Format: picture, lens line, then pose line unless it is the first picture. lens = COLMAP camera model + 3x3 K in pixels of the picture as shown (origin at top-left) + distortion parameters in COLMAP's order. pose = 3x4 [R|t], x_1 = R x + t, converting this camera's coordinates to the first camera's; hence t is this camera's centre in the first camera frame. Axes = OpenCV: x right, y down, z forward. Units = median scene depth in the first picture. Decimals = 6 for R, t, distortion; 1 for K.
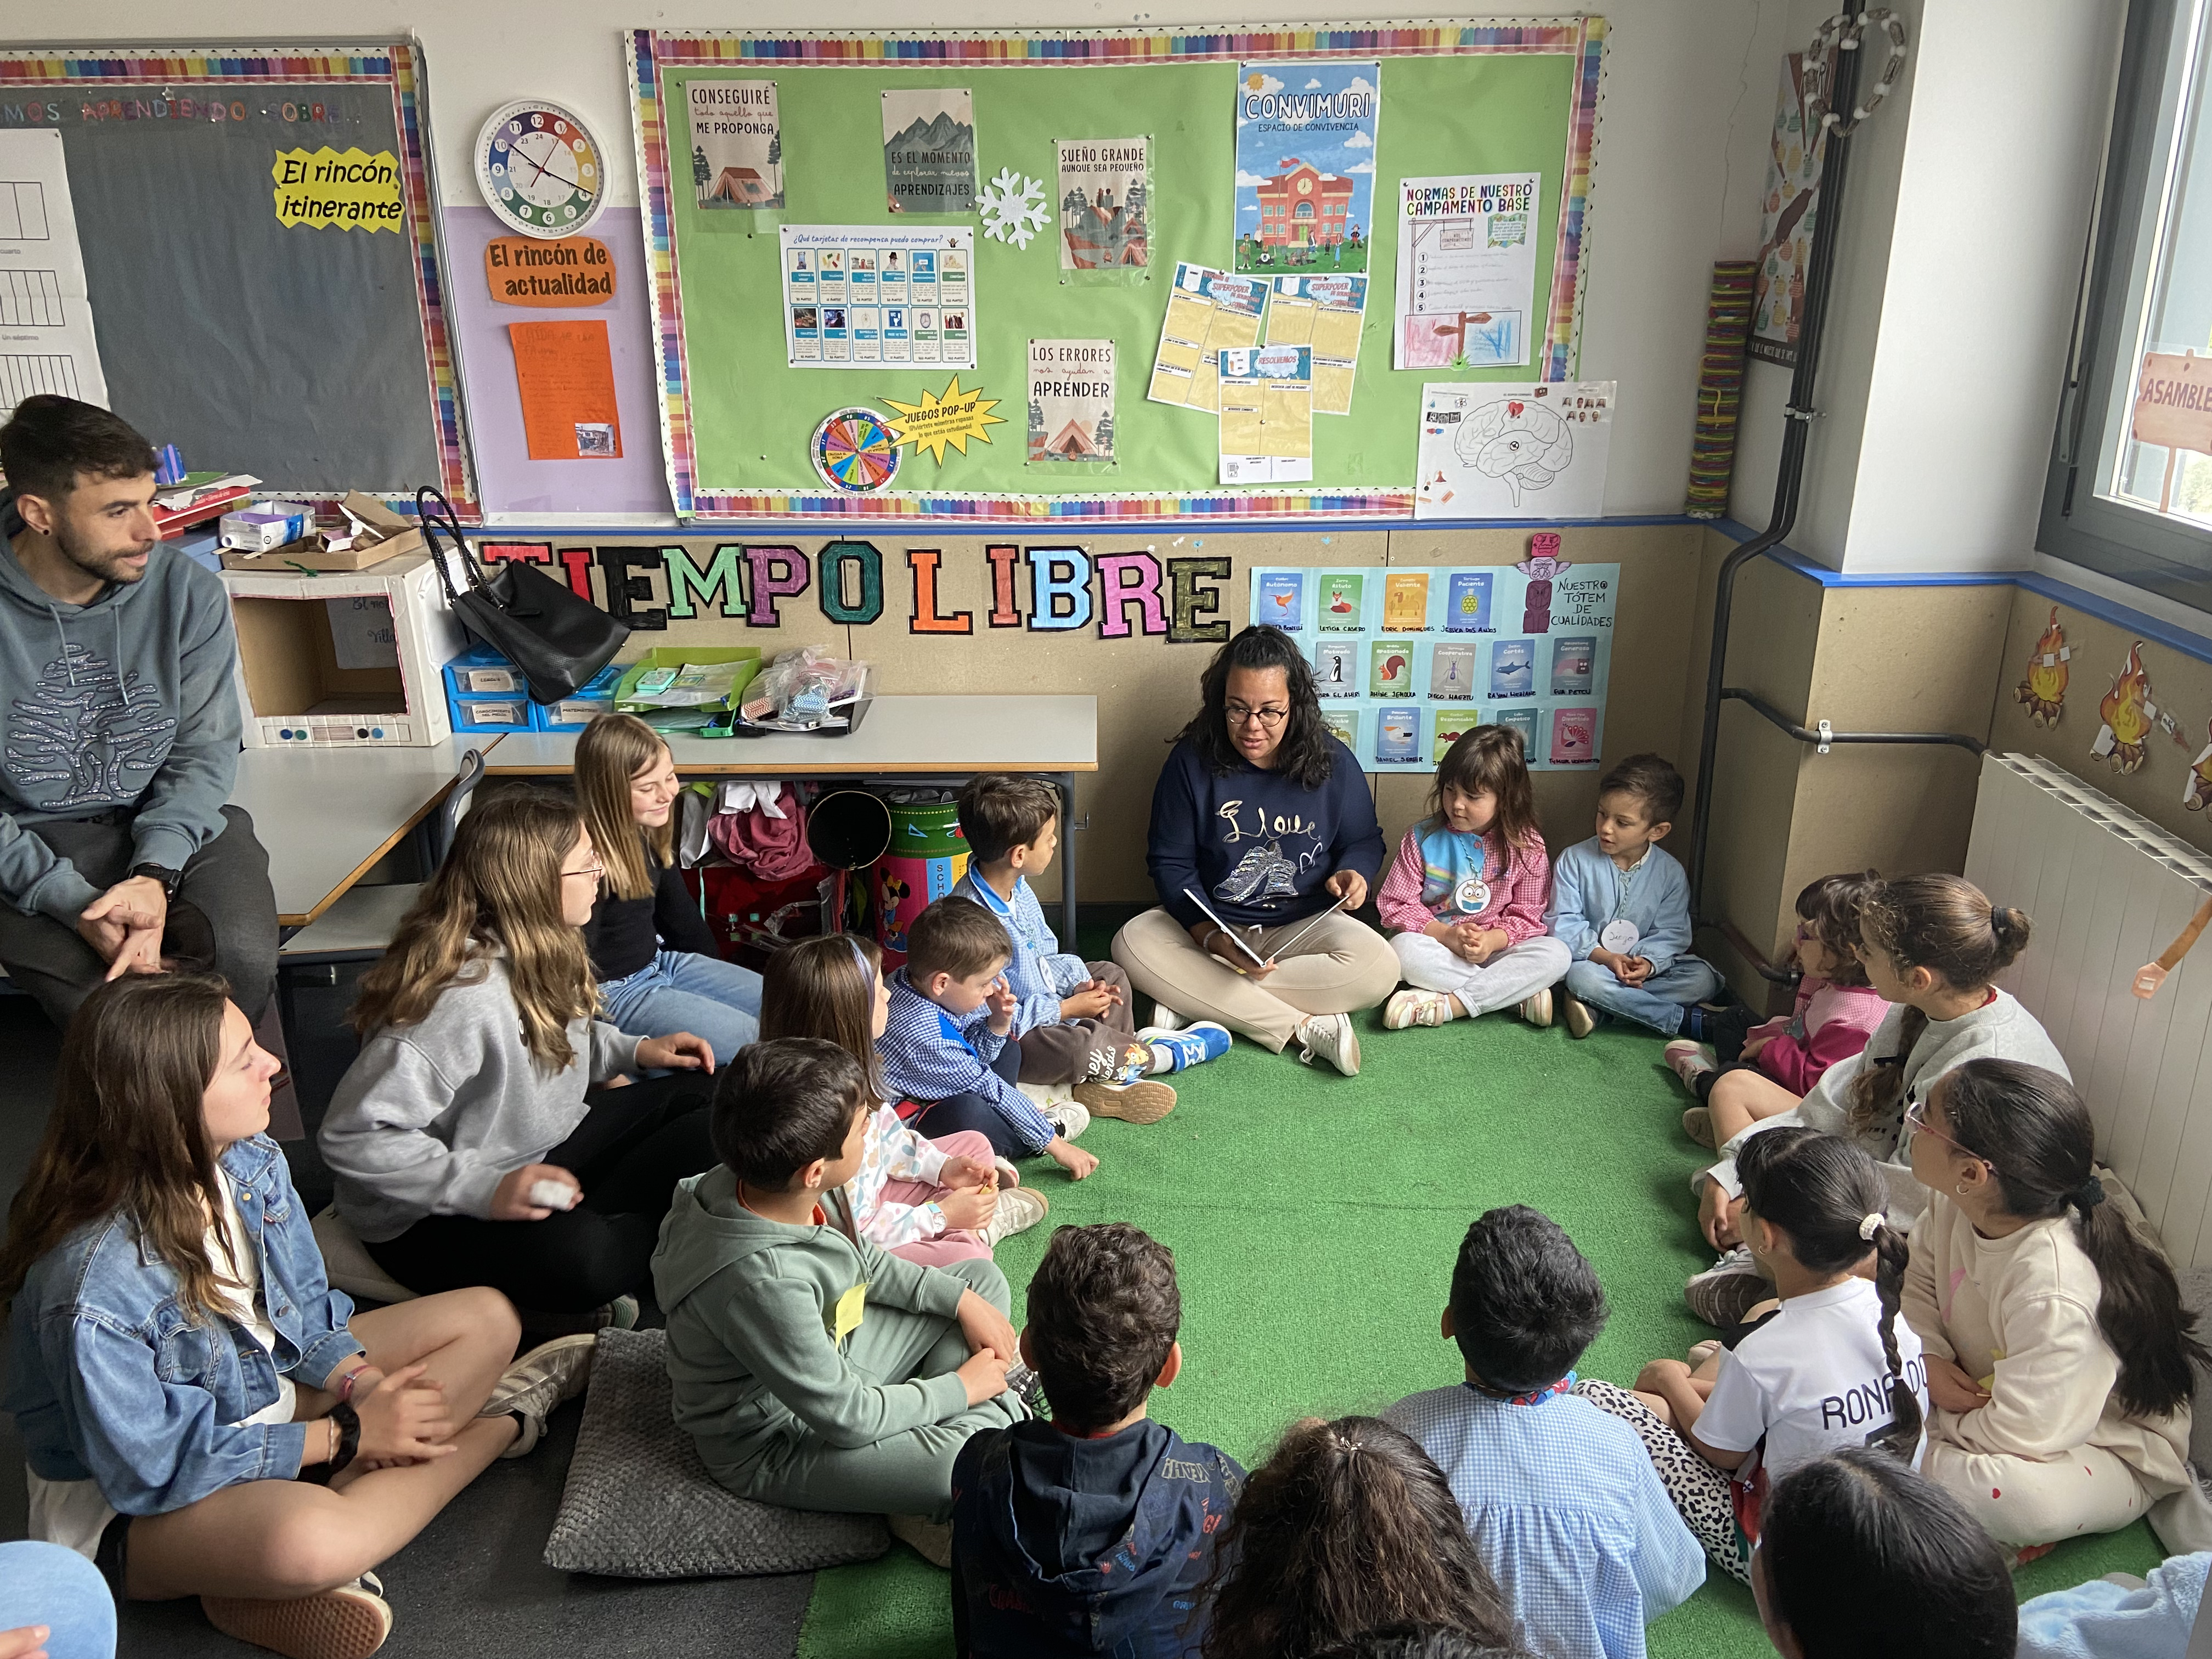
lens RADIAL K [[1712.2, 0, 1072.1], [0, 1712.2, 809.5], [0, 0, 1]] dist [0.145461, -0.172606]
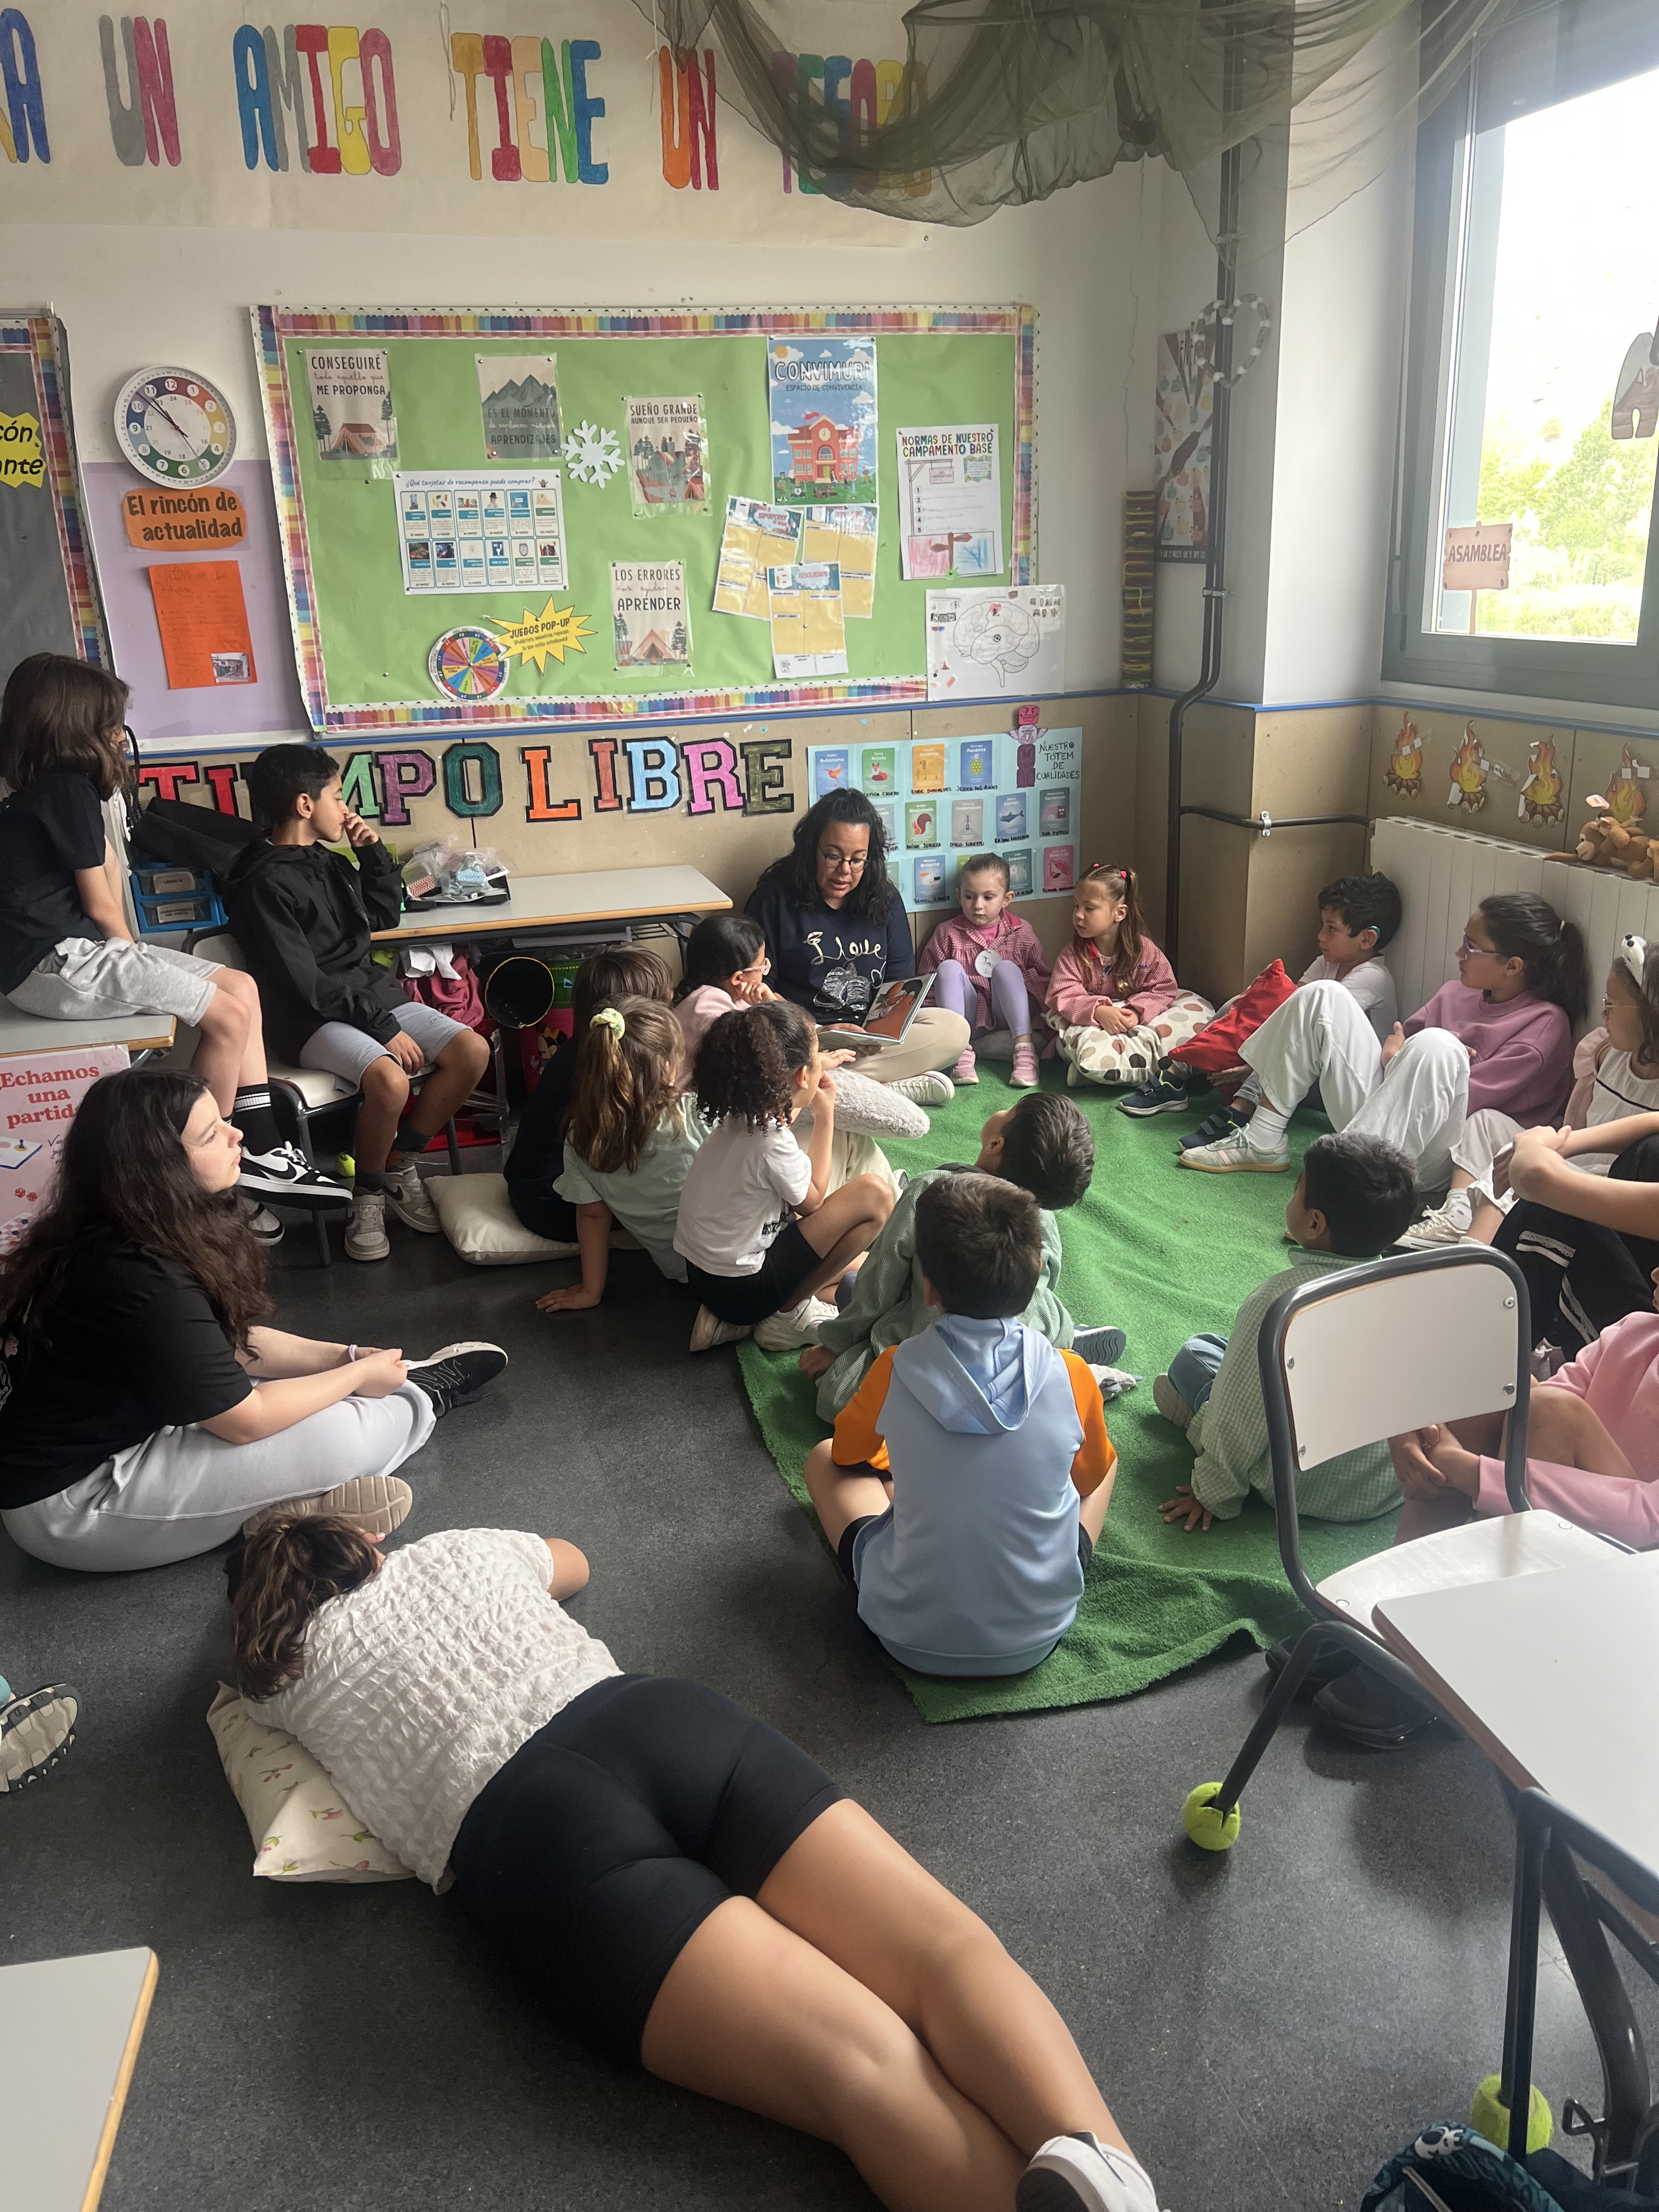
lens RADIAL K [[1718.2, 0, 825.1], [0, 1718.2, 1103.7], [0, 0, 1]] dist [0.105397, -0.250255]
pose [[0.954097, -0.115147, 0.276478, -0.256263], [0.122631, 0.992403, -0.009876, 0.126327], [-0.273241, 0.043327, 0.960969, -0.168769]]
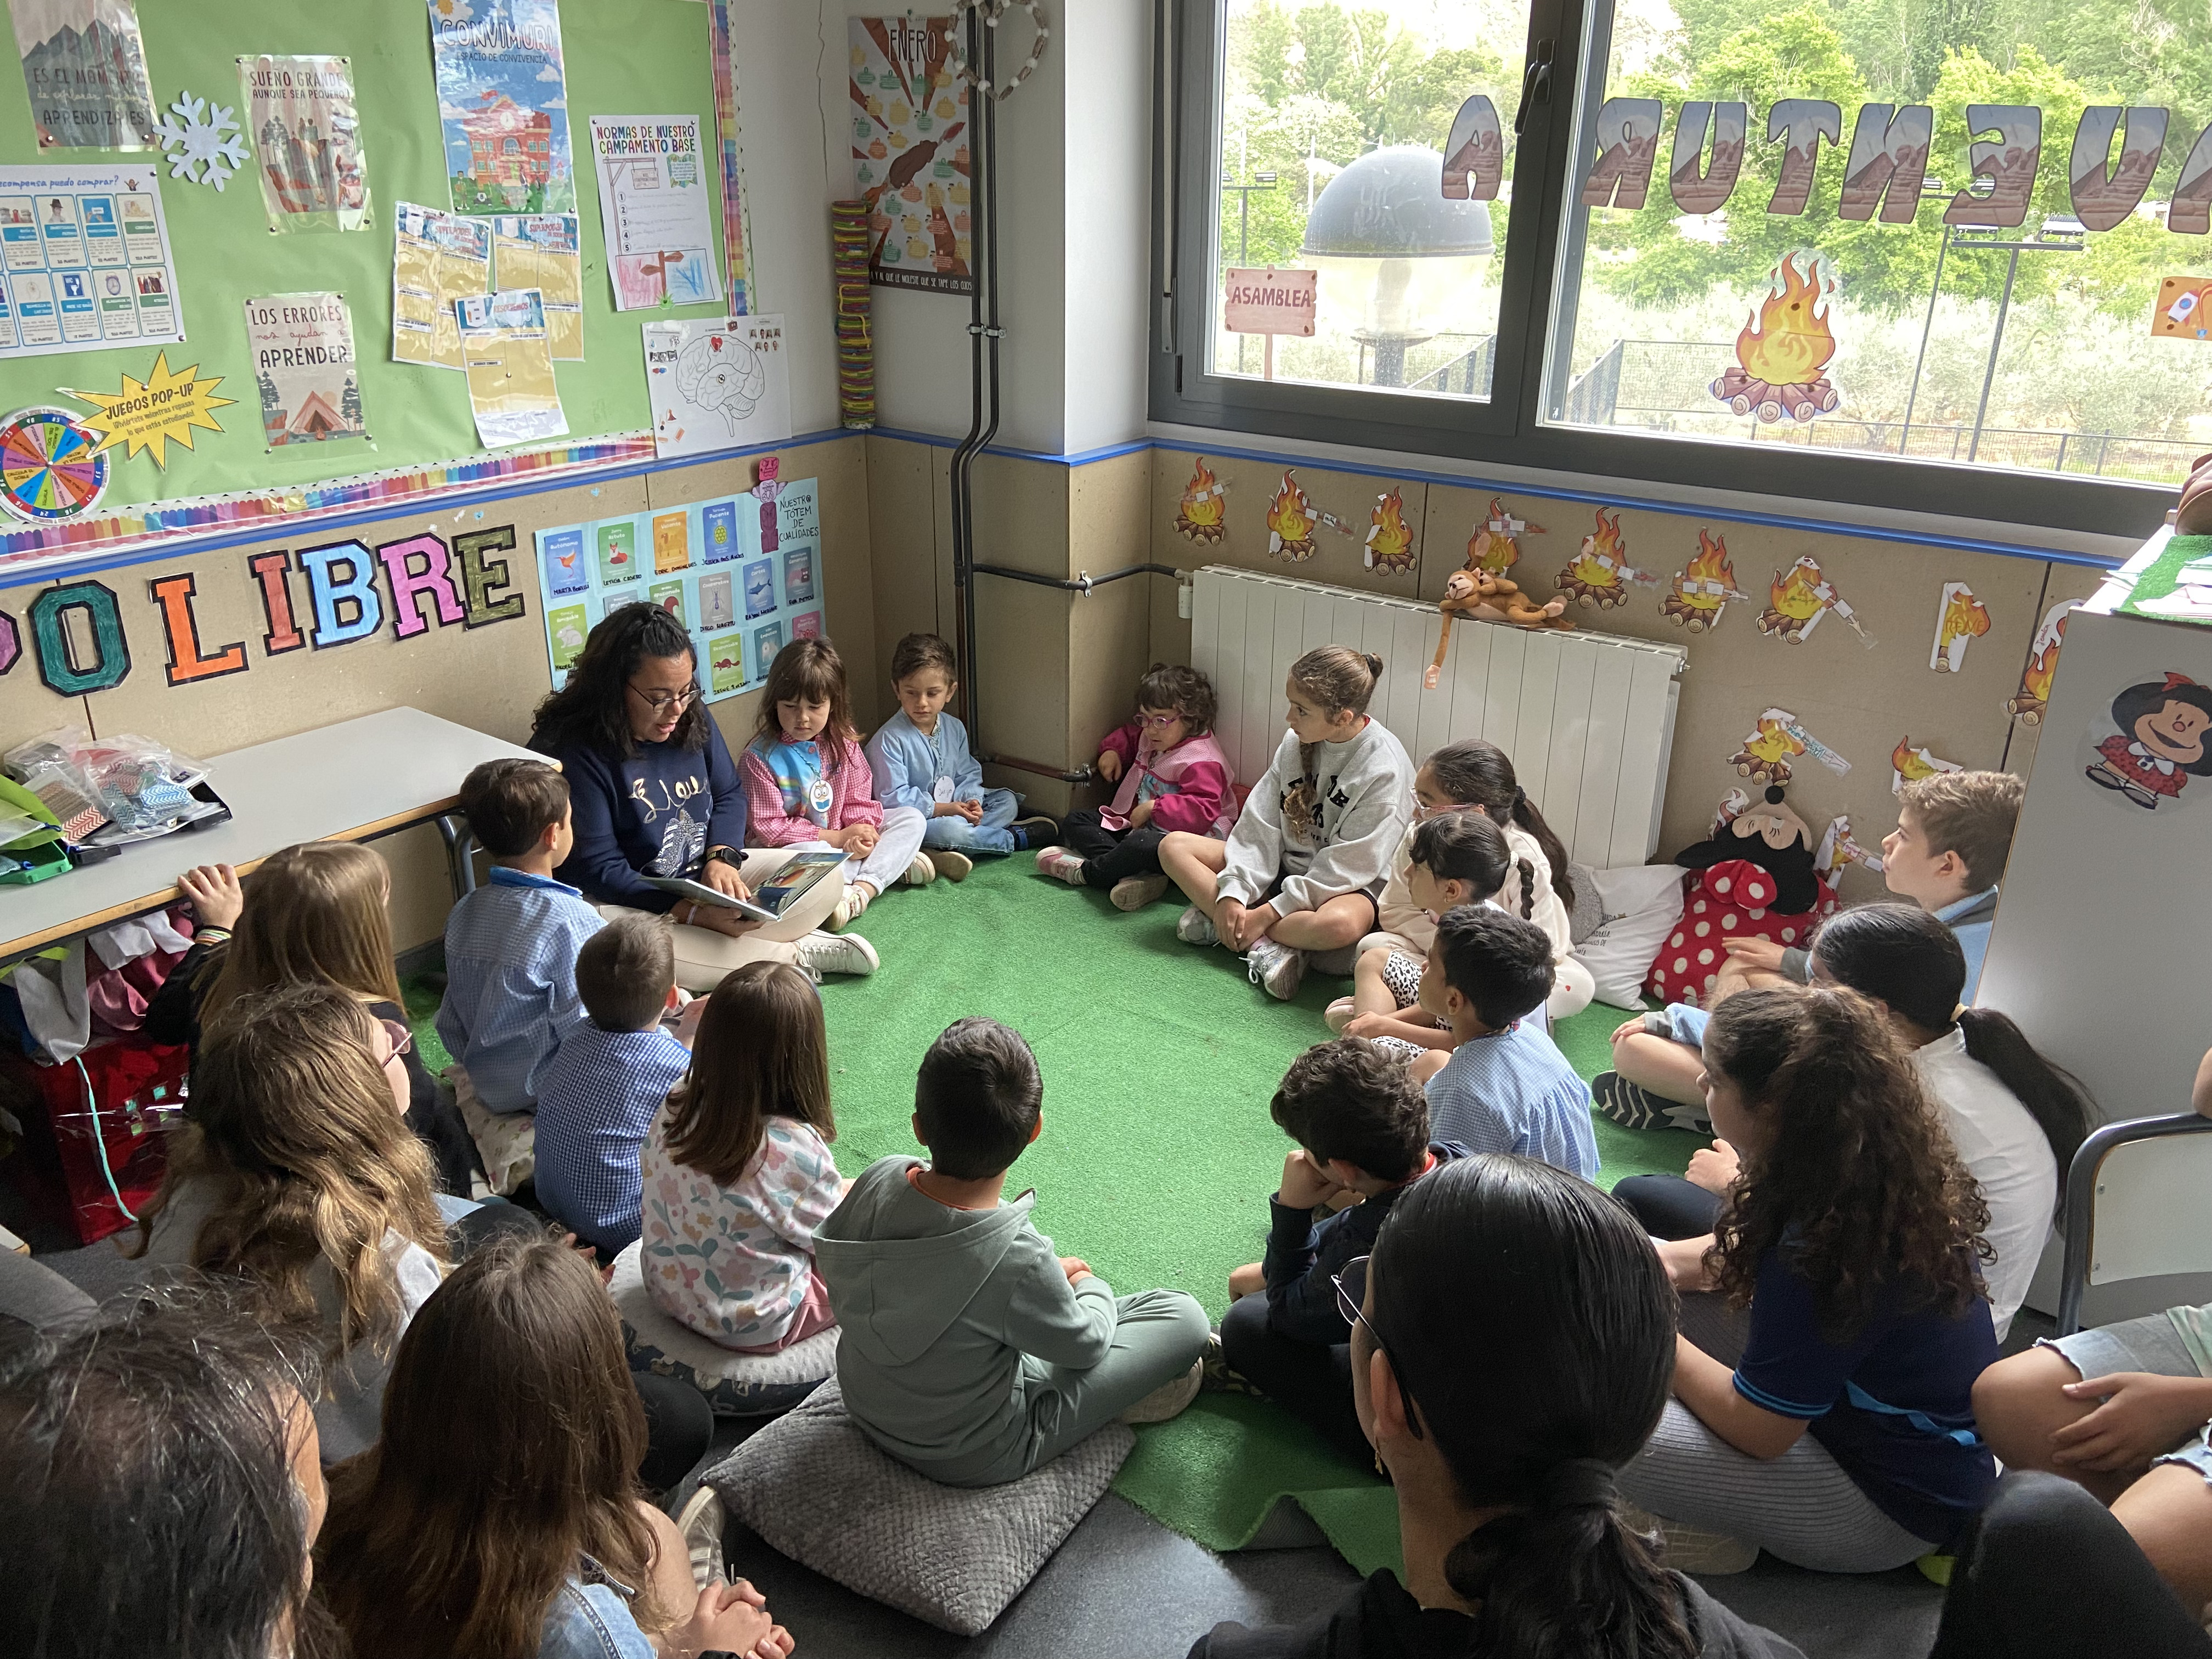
lens RADIAL K [[1692.8, 0, 1108.0], [0, 1692.8, 817.0], [0, 0, 1]] dist [0.138466, -0.183647]
pose [[0.579976, -0.292814, 0.760189, -0.481825], [0.252863, 0.951783, 0.173695, -0.078516], [-0.774395, 0.091485, 0.626053, 0.192213]]
